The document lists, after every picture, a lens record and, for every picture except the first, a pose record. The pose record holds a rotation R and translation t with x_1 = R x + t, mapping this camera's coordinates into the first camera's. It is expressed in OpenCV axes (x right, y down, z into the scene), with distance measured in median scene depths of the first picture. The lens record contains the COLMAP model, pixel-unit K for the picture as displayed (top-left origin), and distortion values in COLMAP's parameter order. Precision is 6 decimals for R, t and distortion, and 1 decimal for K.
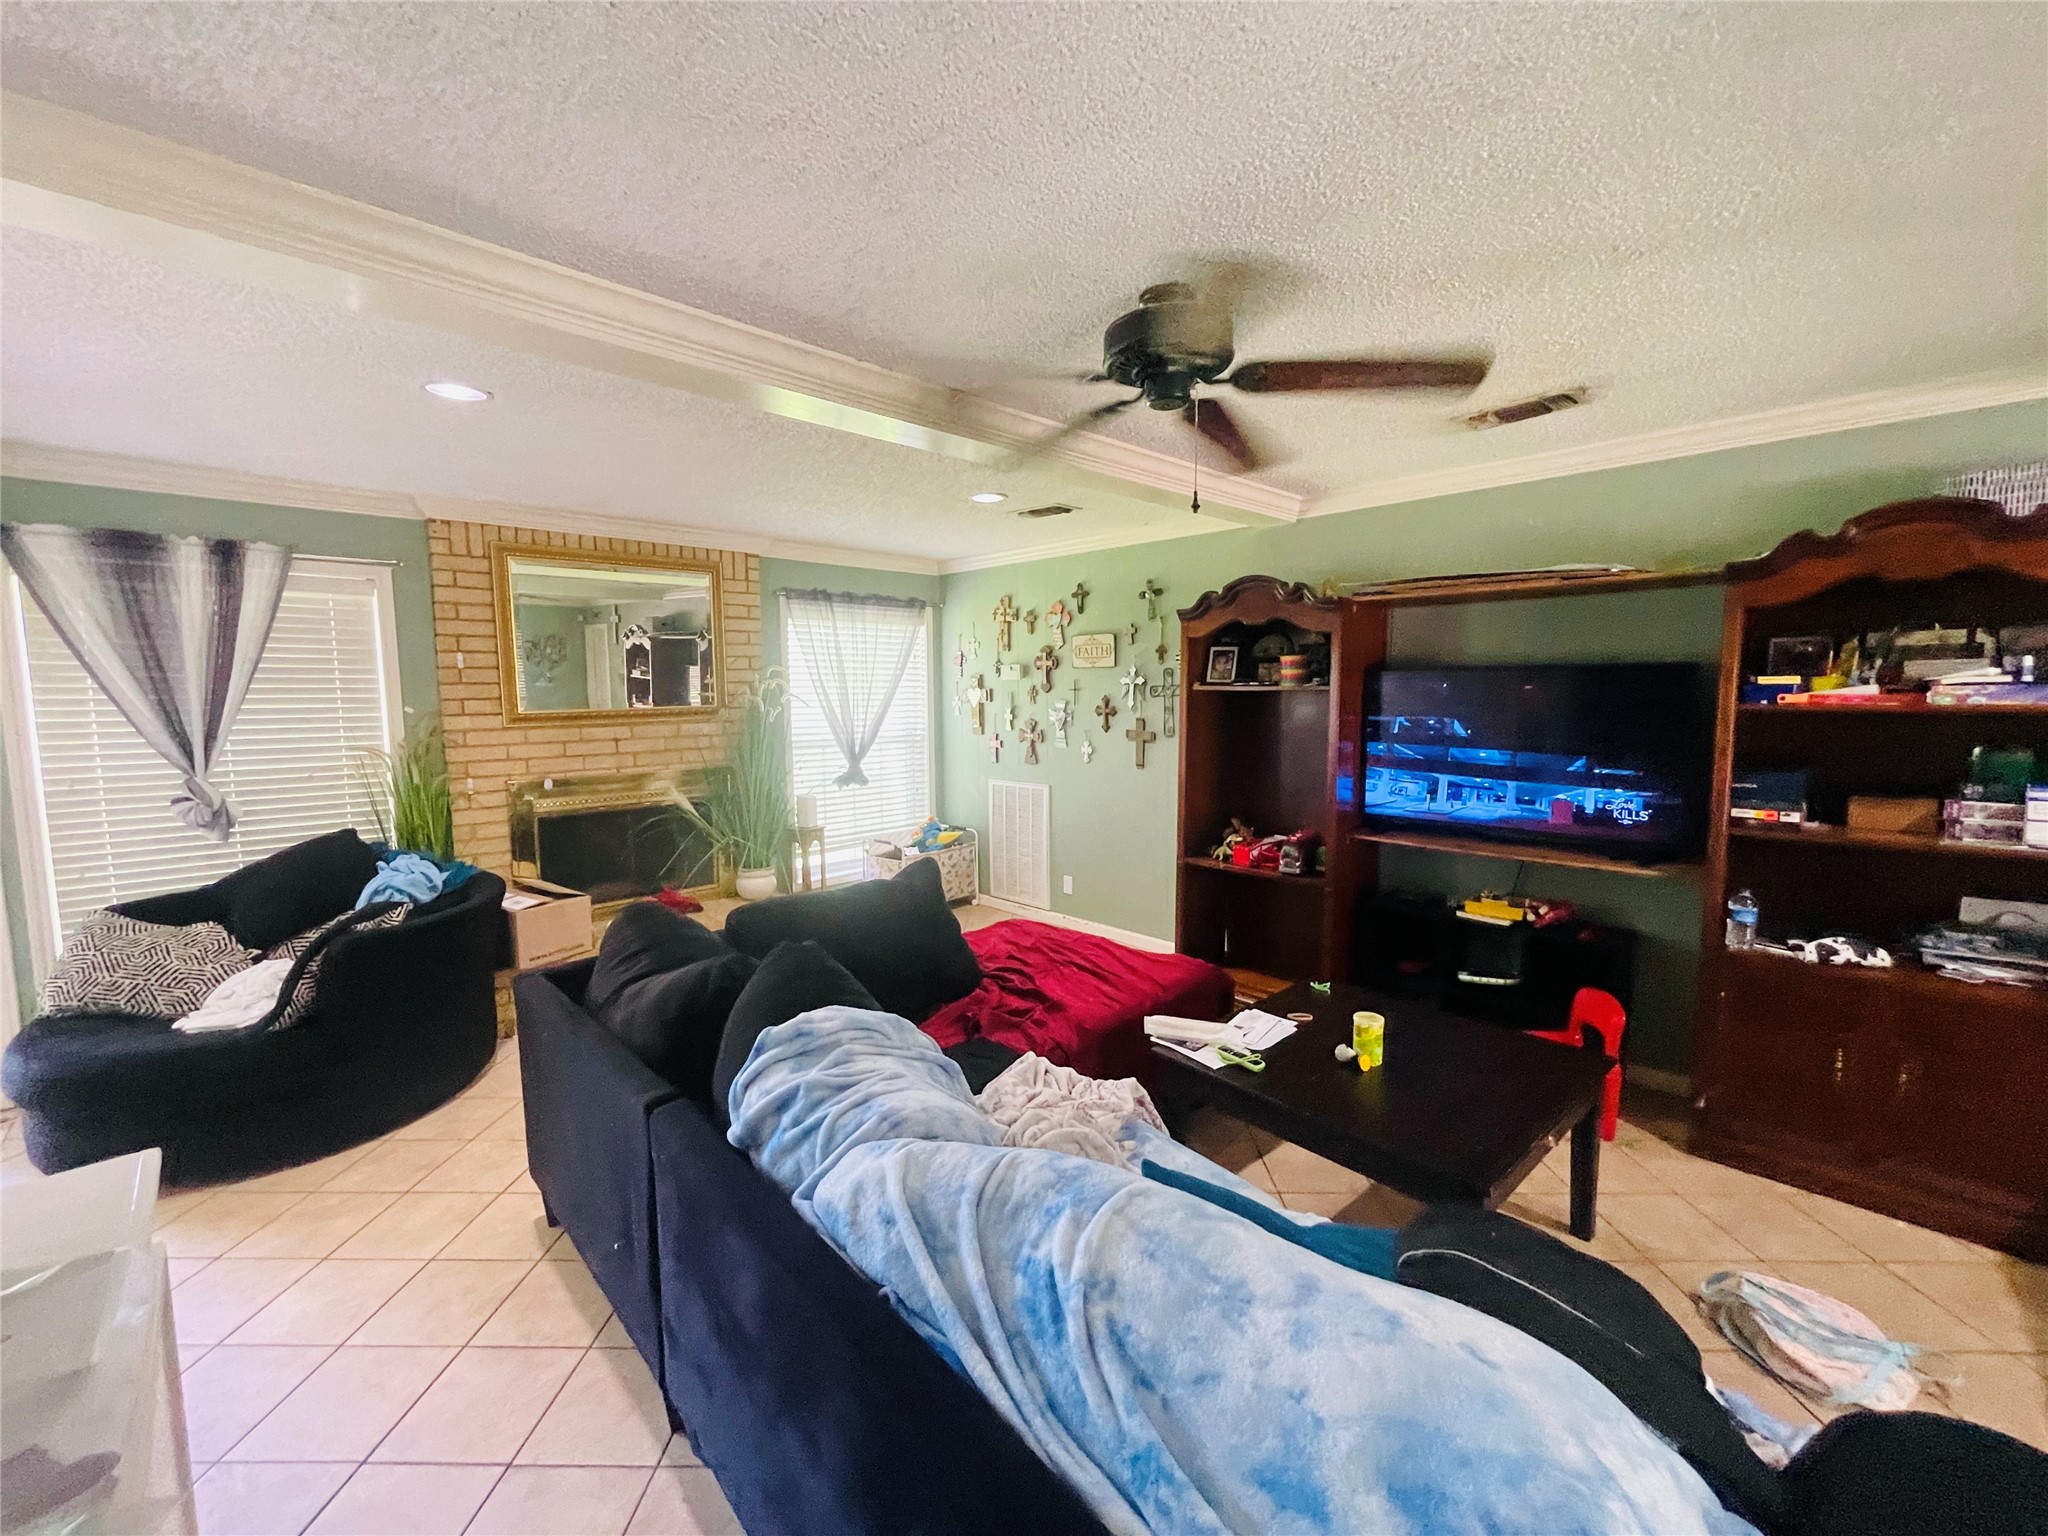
lens RADIAL K [[826.1, 0, 1026.3], [0, 826.1, 767.1], [0, 0, 1]] dist [-0.001581, -0.000066]
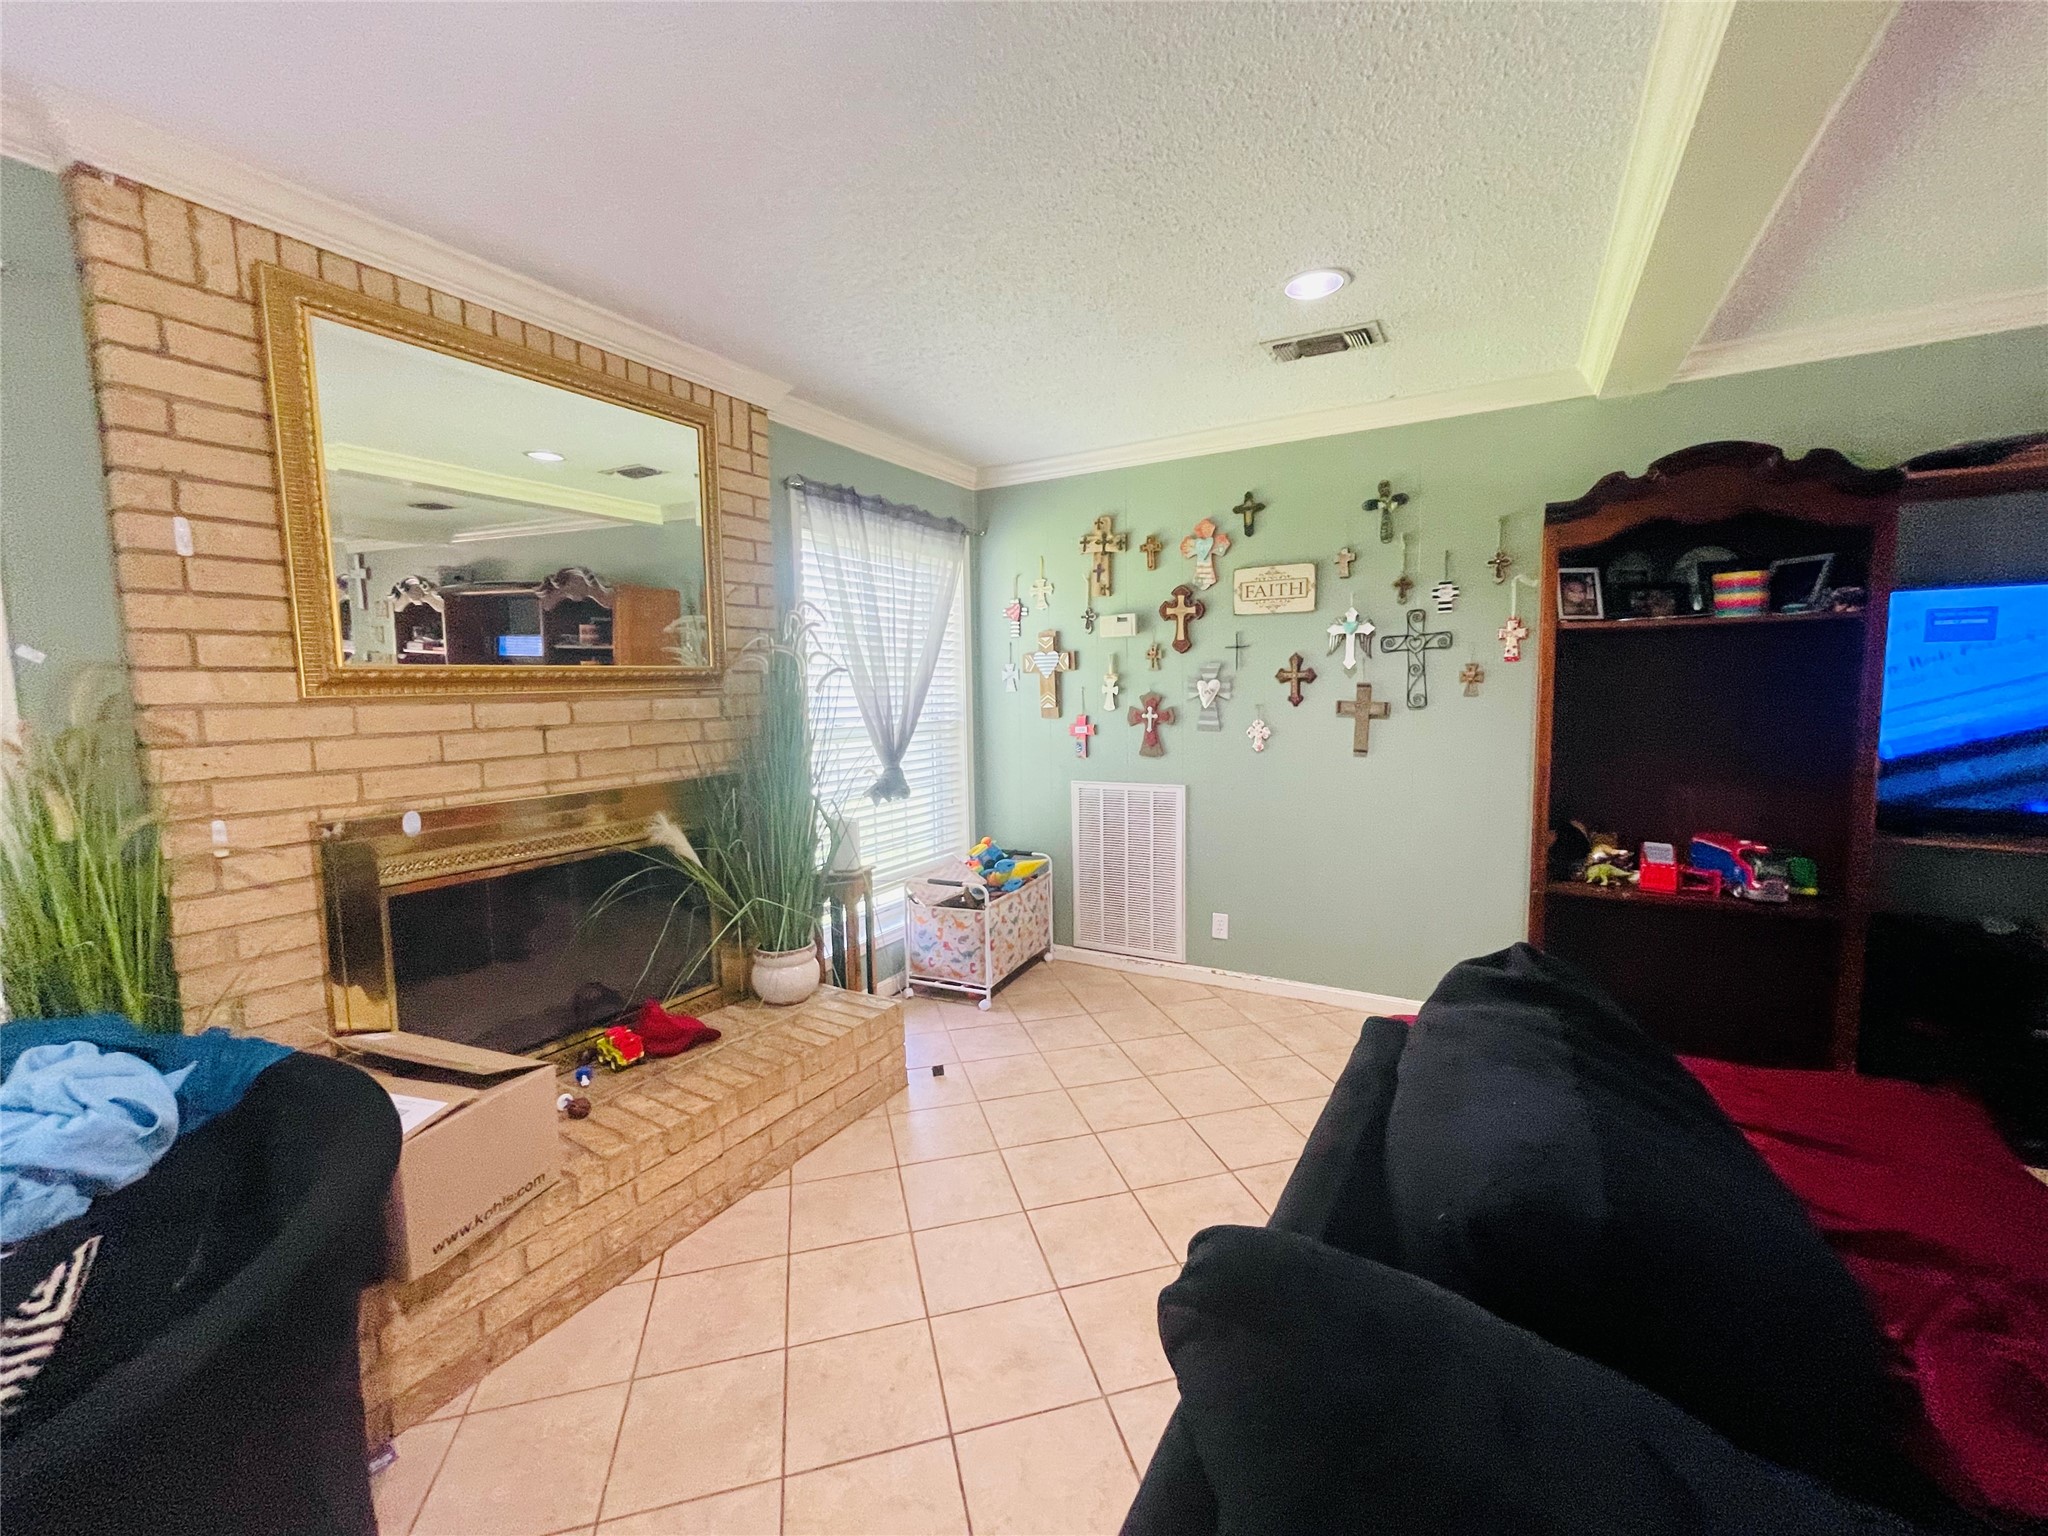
lens RADIAL K [[826.1, 0, 1026.3], [0, 826.1, 767.1], [0, 0, 1]] dist [-0.001581, -0.000066]
pose [[0.964152, -0.033634, 0.263209, -0.311695], [0.034240, 0.999411, 0.002288, -0.000050], [-0.263131, 0.006807, 0.964736, 0.391316]]
